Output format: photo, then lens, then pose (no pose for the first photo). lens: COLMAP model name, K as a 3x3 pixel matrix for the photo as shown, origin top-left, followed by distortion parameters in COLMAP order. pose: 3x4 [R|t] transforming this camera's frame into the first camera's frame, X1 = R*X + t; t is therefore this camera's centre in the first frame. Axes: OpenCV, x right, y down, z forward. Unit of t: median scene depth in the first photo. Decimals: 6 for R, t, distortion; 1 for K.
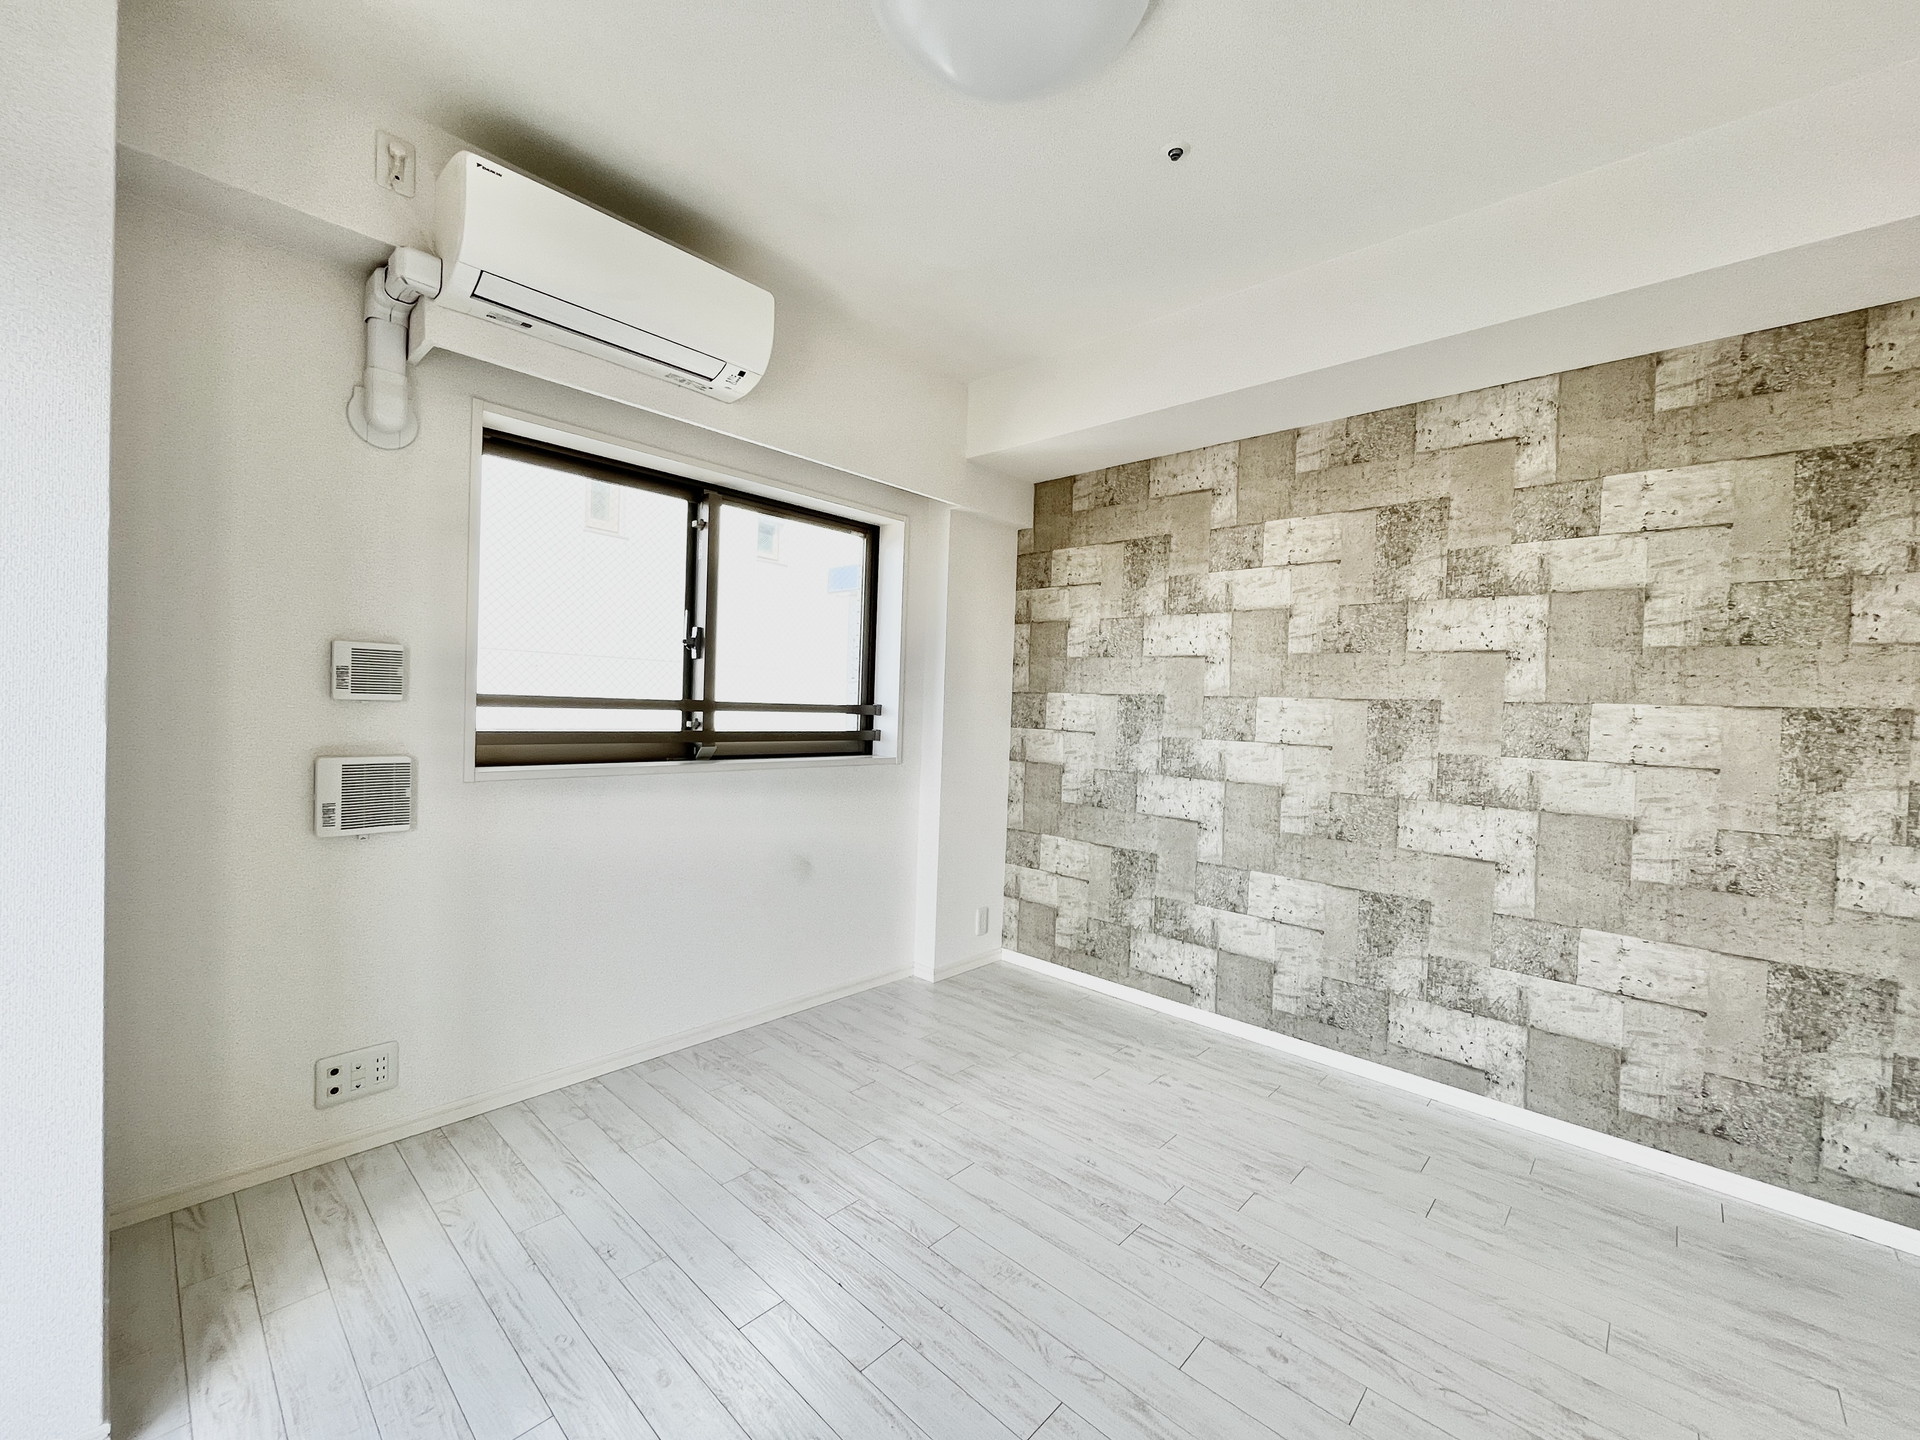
lens RADIAL K [[781.1, 0, 967.2], [0, 781.1, 730.4], [0, 0, 1]] dist [-0.002179, 0.000261]
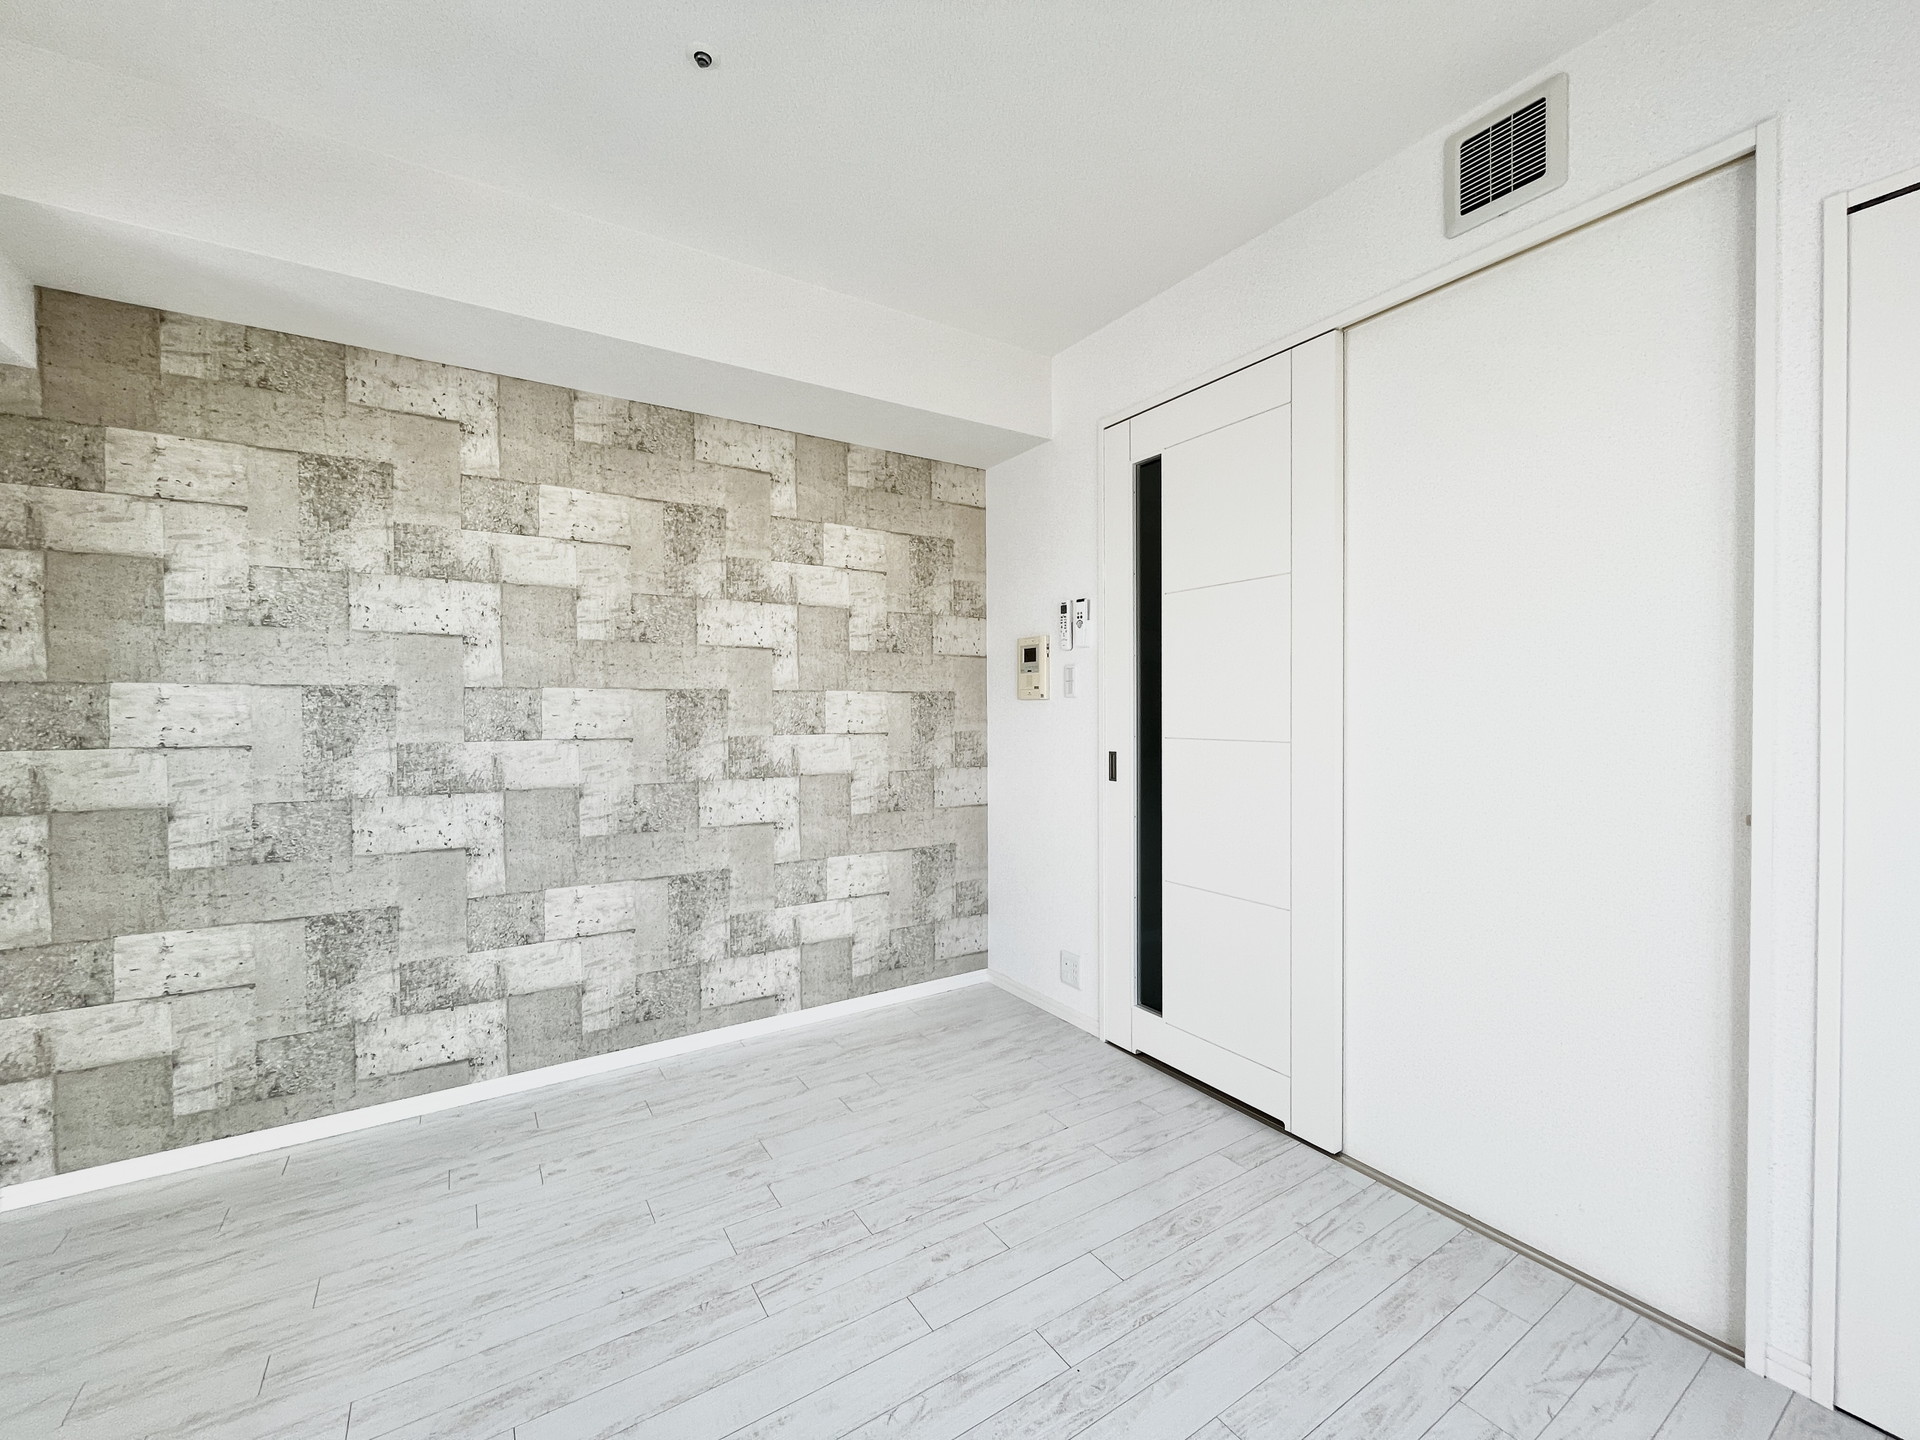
lens RADIAL K [[781.1, 0, 975.1], [0, 781.1, 721.0], [0, 0, 1]] dist [-0.002179, 0.000261]
pose [[0.245285, -0.051703, 0.968071, -0.349725], [0.043114, 0.998171, 0.042387, -0.022037], [-0.968492, 0.031341, 0.247065, 0.330983]]
